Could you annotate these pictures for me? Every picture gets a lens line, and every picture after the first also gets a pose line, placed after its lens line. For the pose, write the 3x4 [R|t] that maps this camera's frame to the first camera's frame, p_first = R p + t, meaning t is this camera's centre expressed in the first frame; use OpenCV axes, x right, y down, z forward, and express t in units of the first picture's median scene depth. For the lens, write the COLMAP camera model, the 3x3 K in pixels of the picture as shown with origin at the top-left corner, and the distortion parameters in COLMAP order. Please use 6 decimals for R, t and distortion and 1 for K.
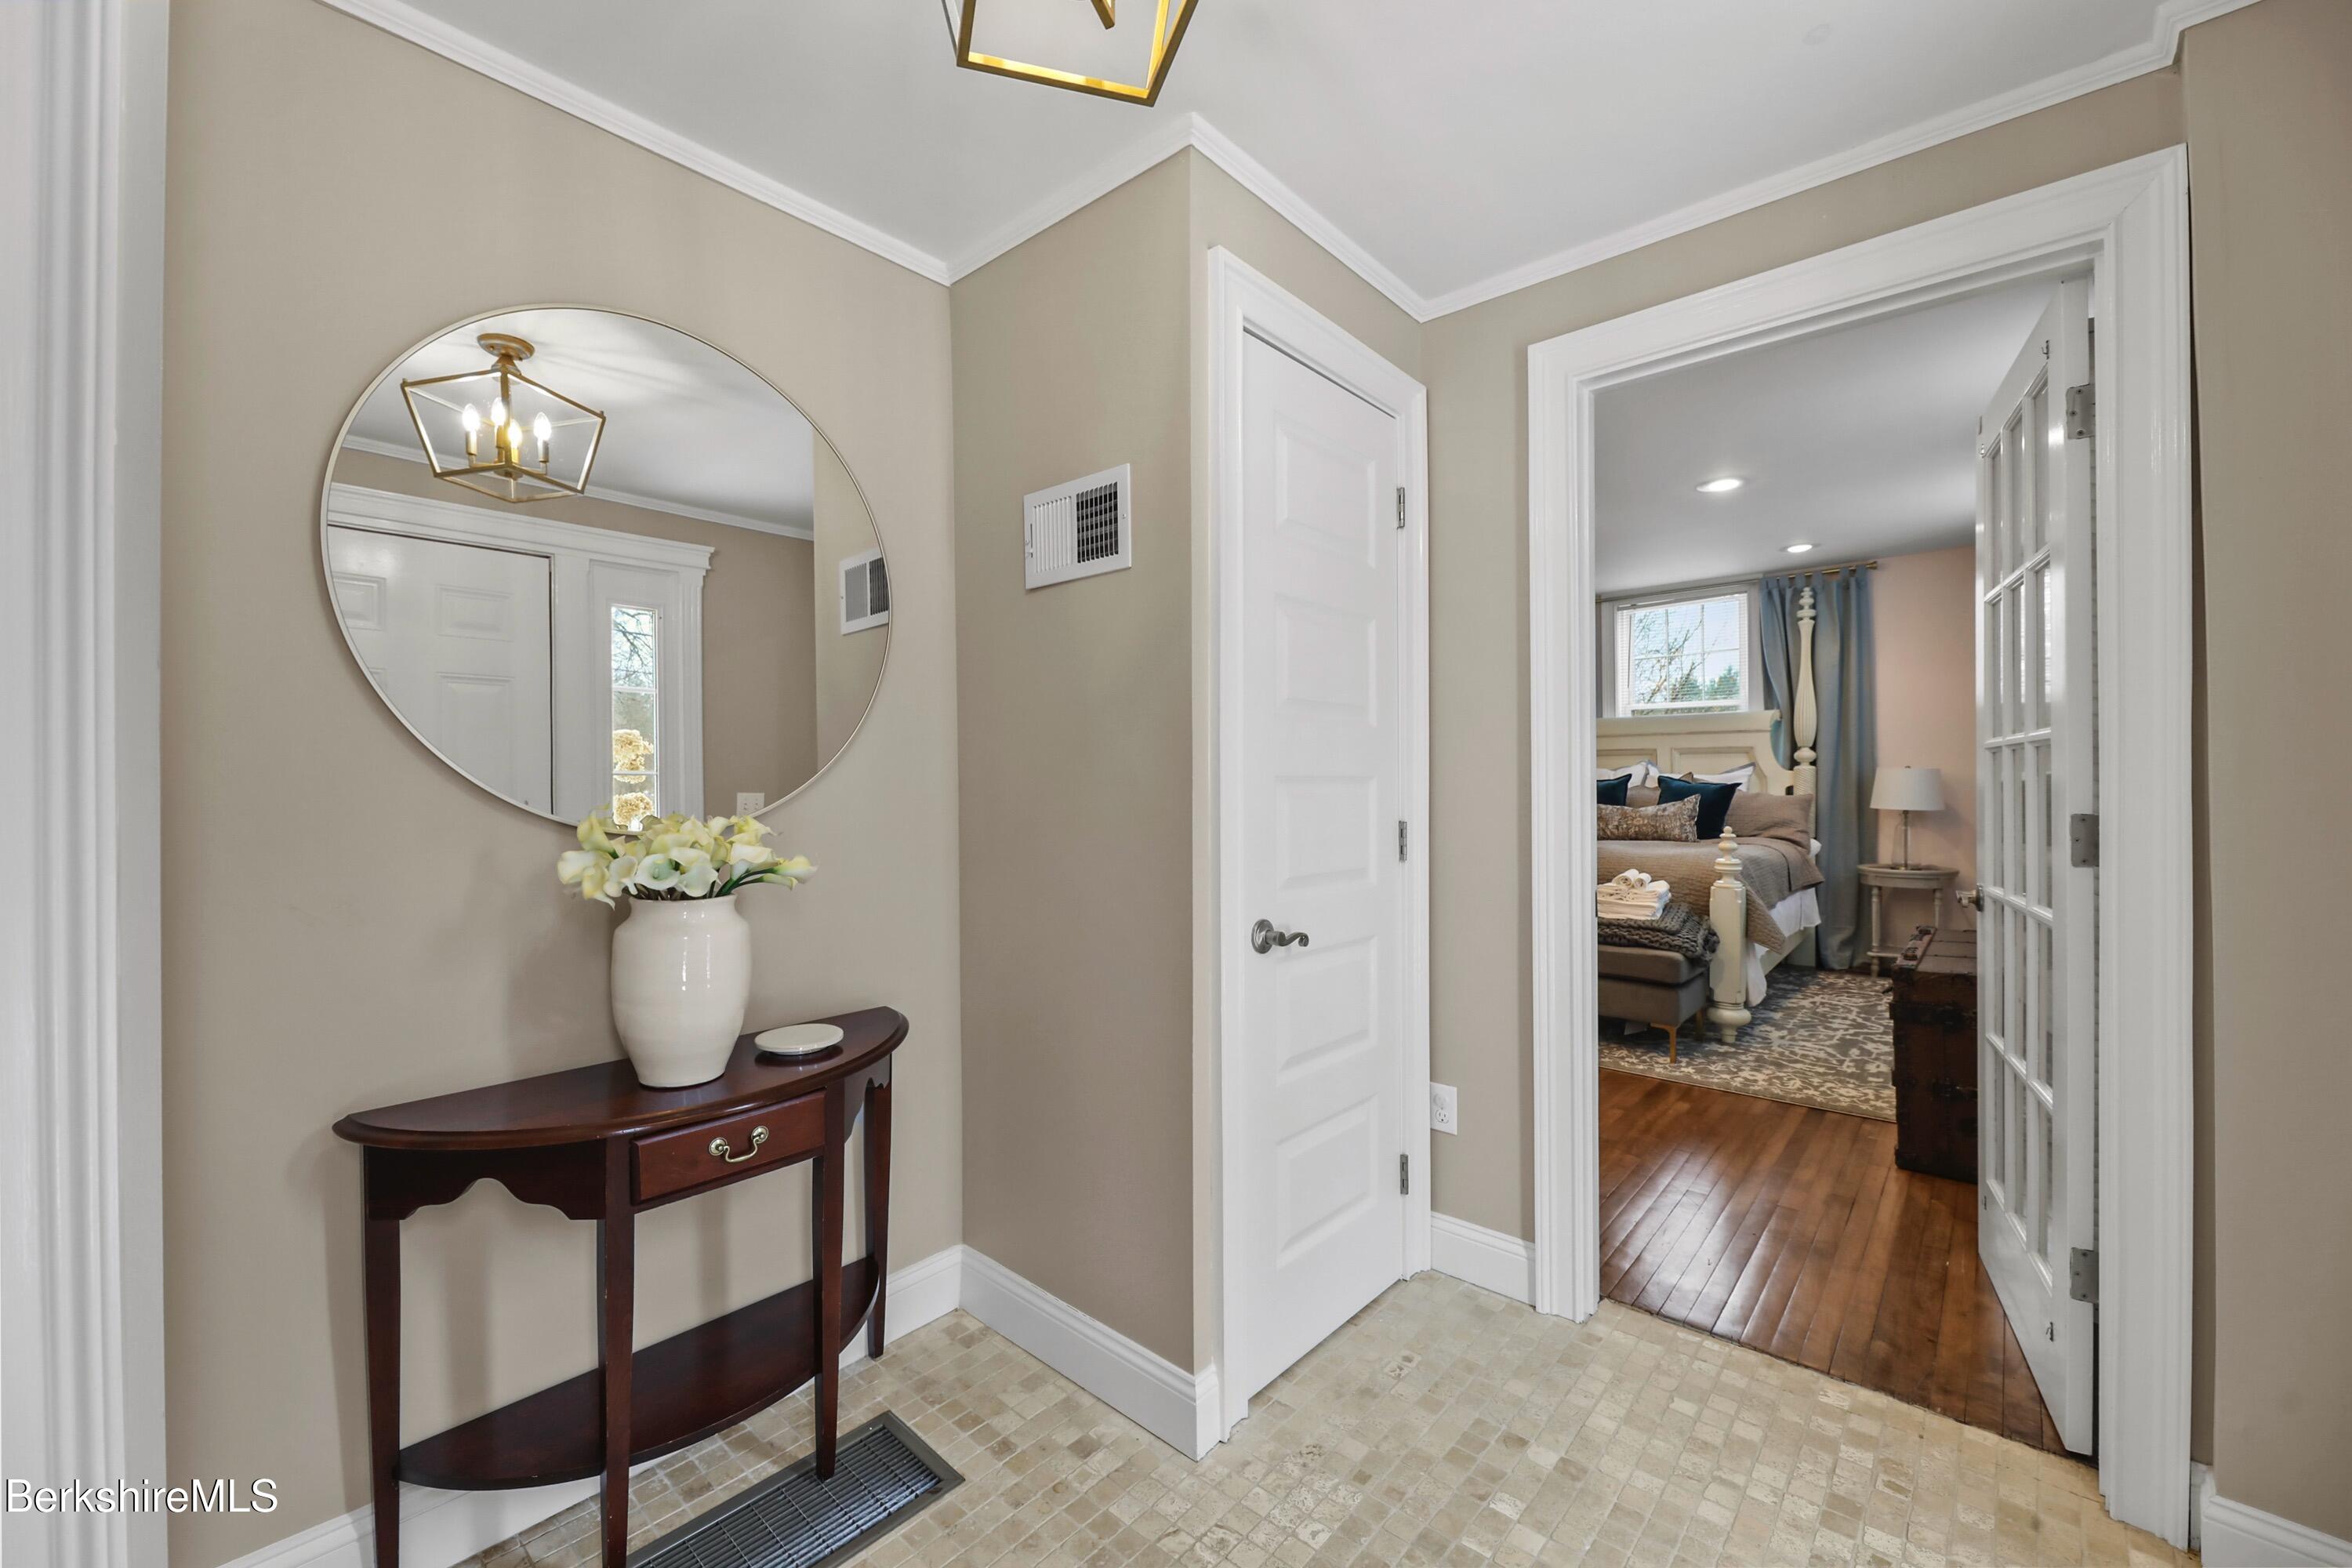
lens RADIAL K [[952.2, 0, 1163.0], [0, 952.2, 778.1], [0, 0, 1]] dist [0.003393, 0.000023]
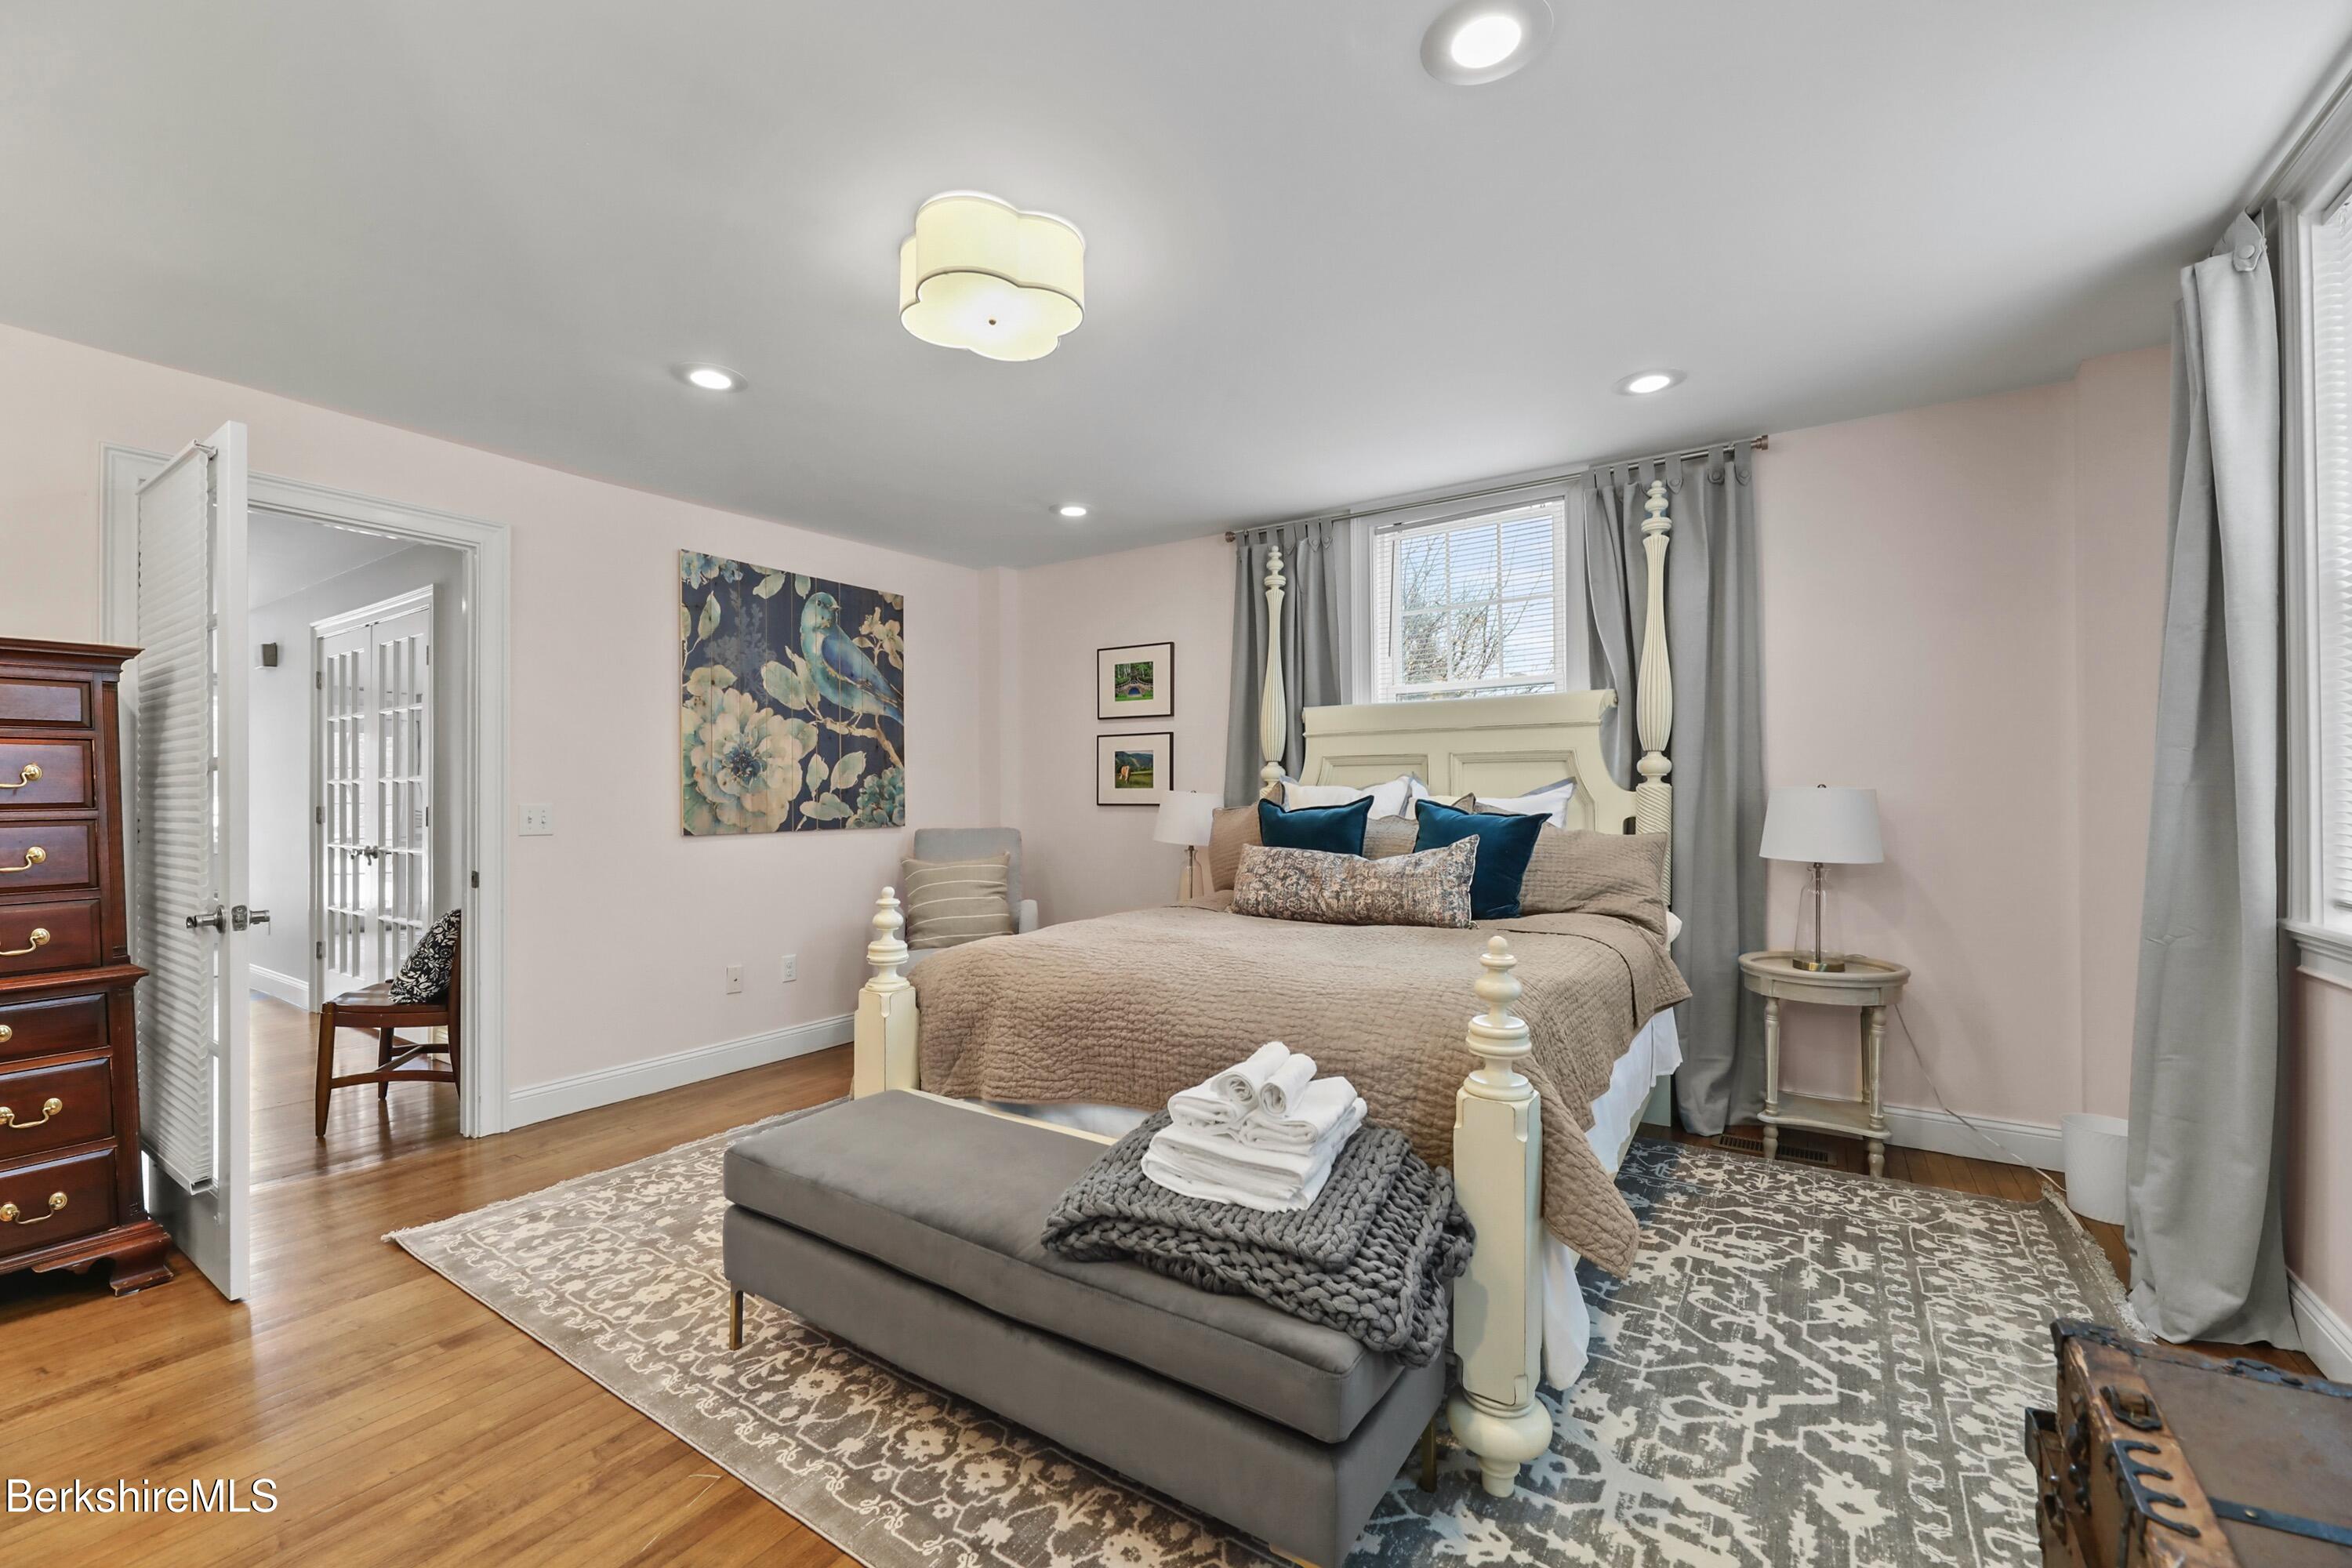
lens RADIAL K [[952.2, 0, 1178.5], [0, 952.2, 787.7], [0, 0, 1]] dist [0.003393, 0.000023]
pose [[0.988913, 0.004505, 0.148428, 0.306225], [-0.003584, 0.999973, -0.006467, -0.005678], [-0.148453, 0.005864, 0.988902, 0.478501]]
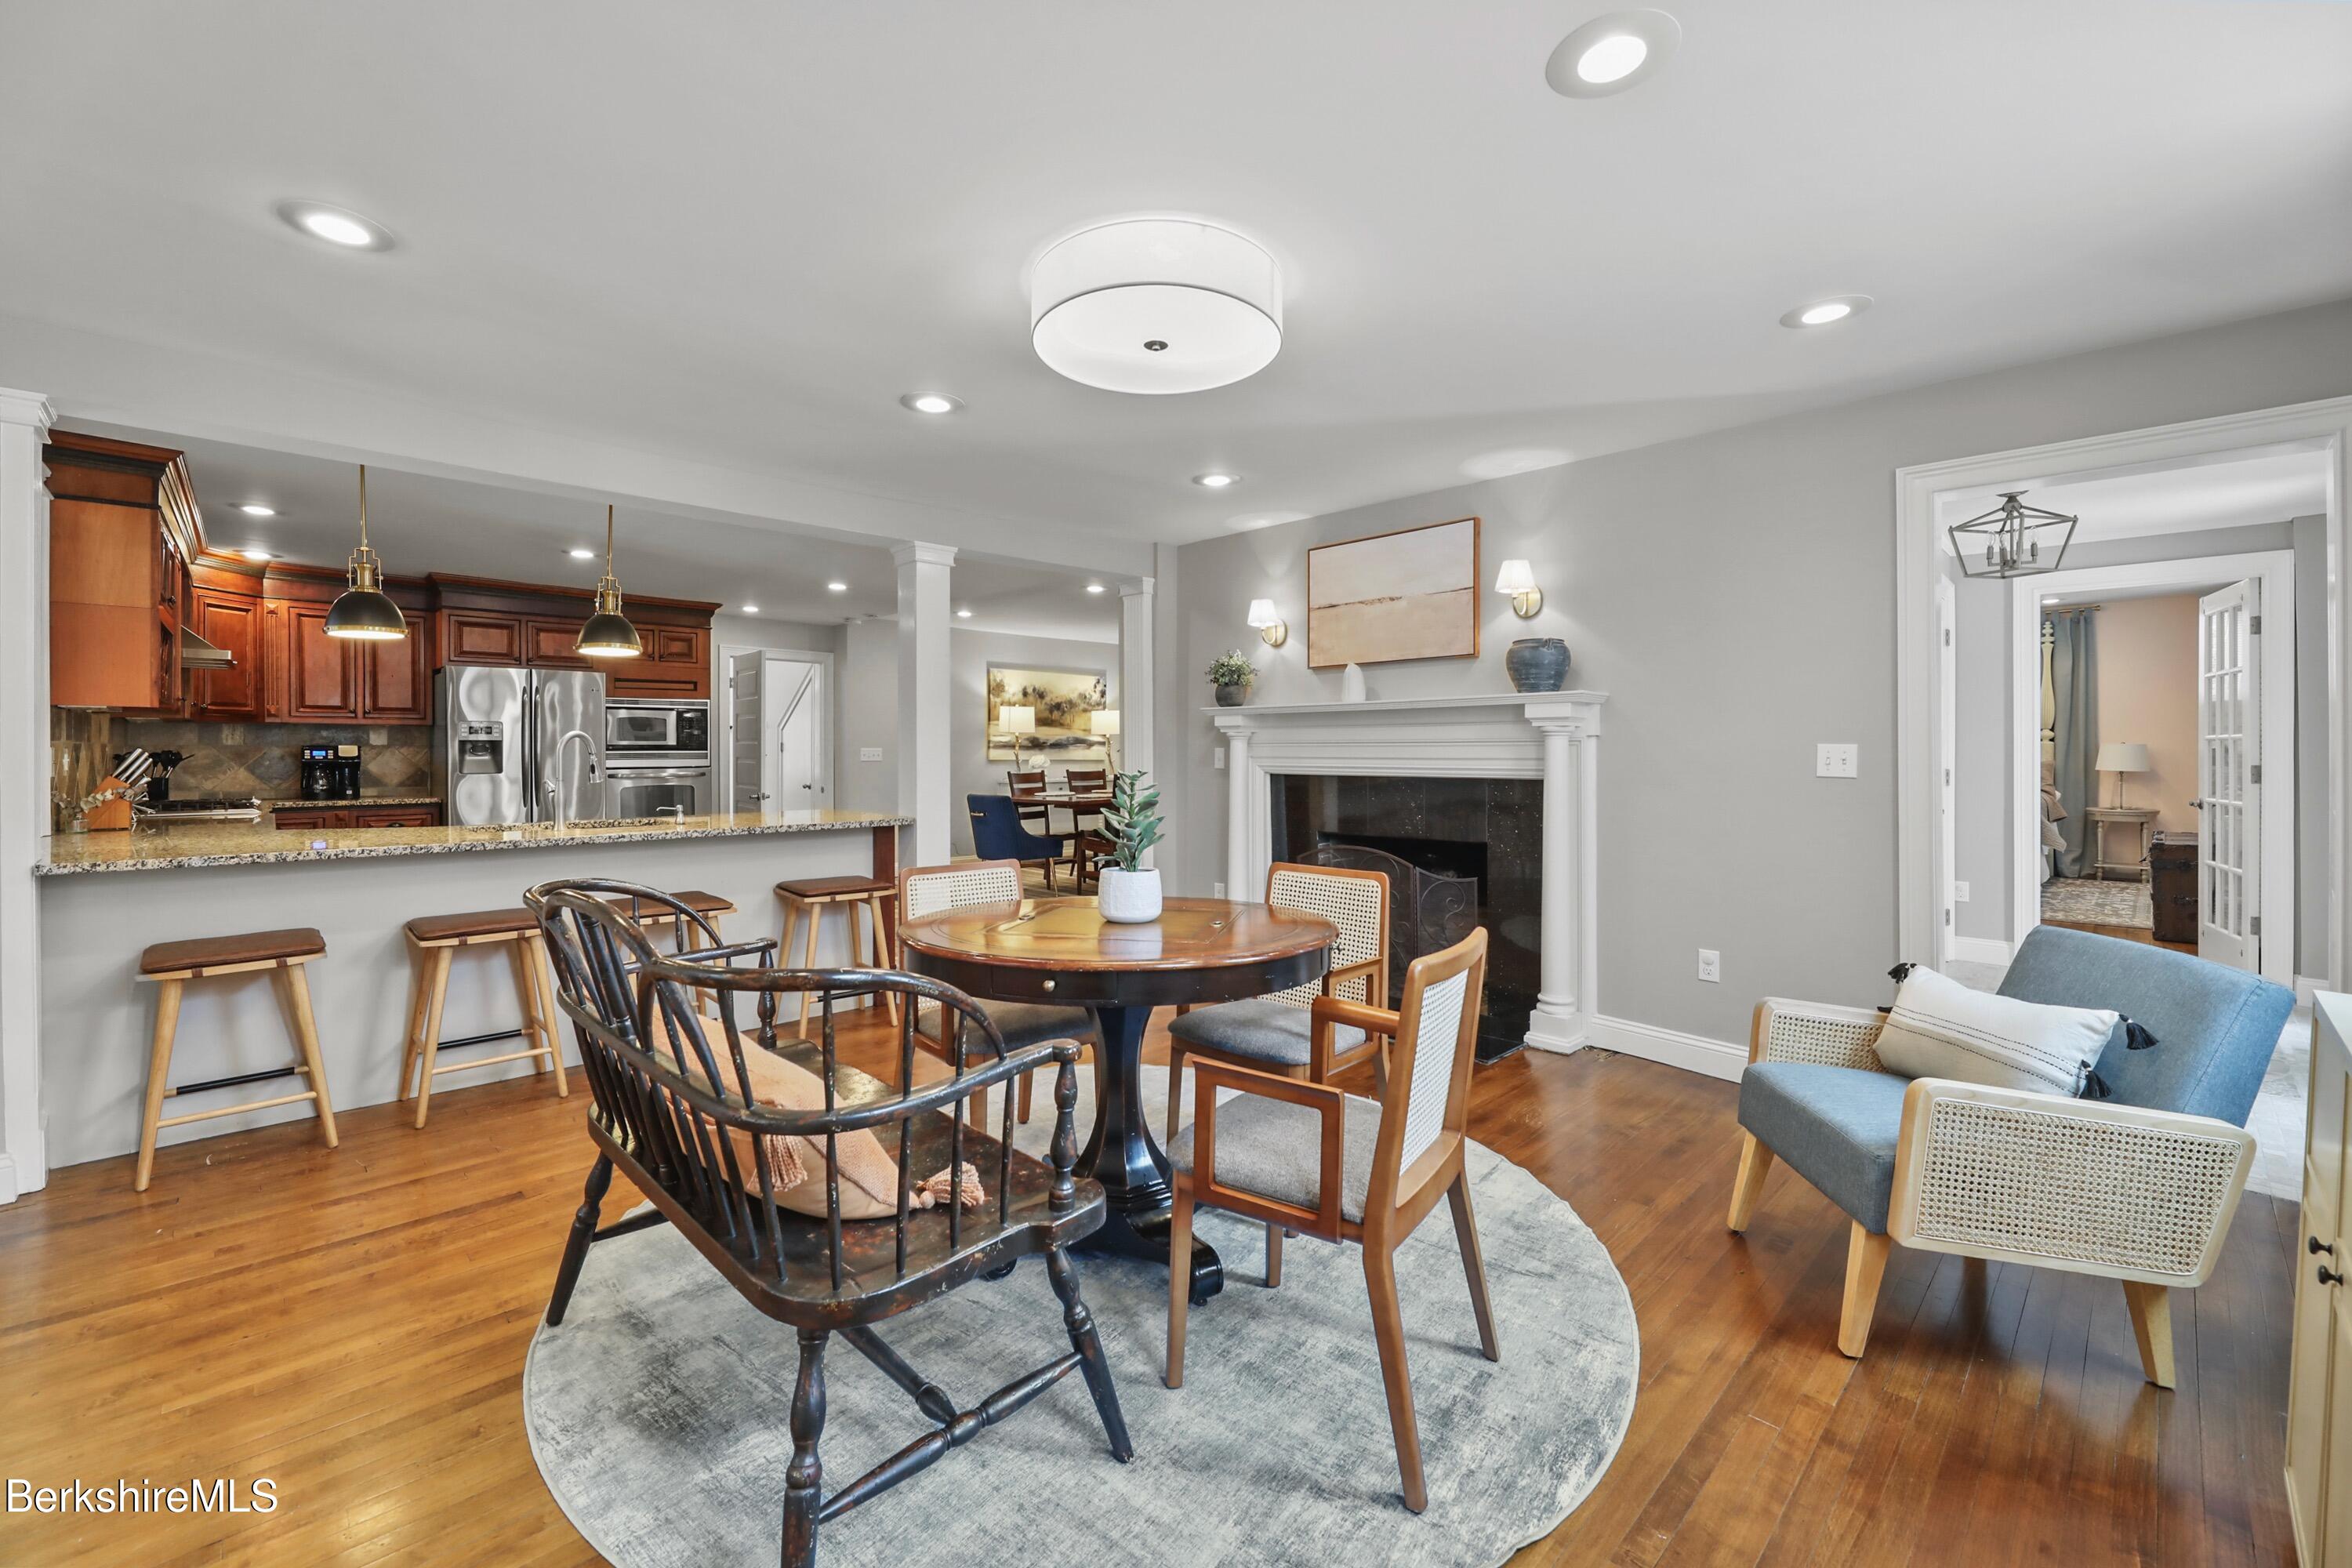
lens RADIAL K [[952.2, 0, 1188.1], [0, 952.2, 765.9], [0, 0, 1]] dist [0.003393, 0.000023]
pose [[0.997984, -0.006193, -0.063163, -0.591879], [0.006898, 0.999916, 0.010955, -0.001580], [0.063090, -0.011369, 0.997943, -0.595146]]
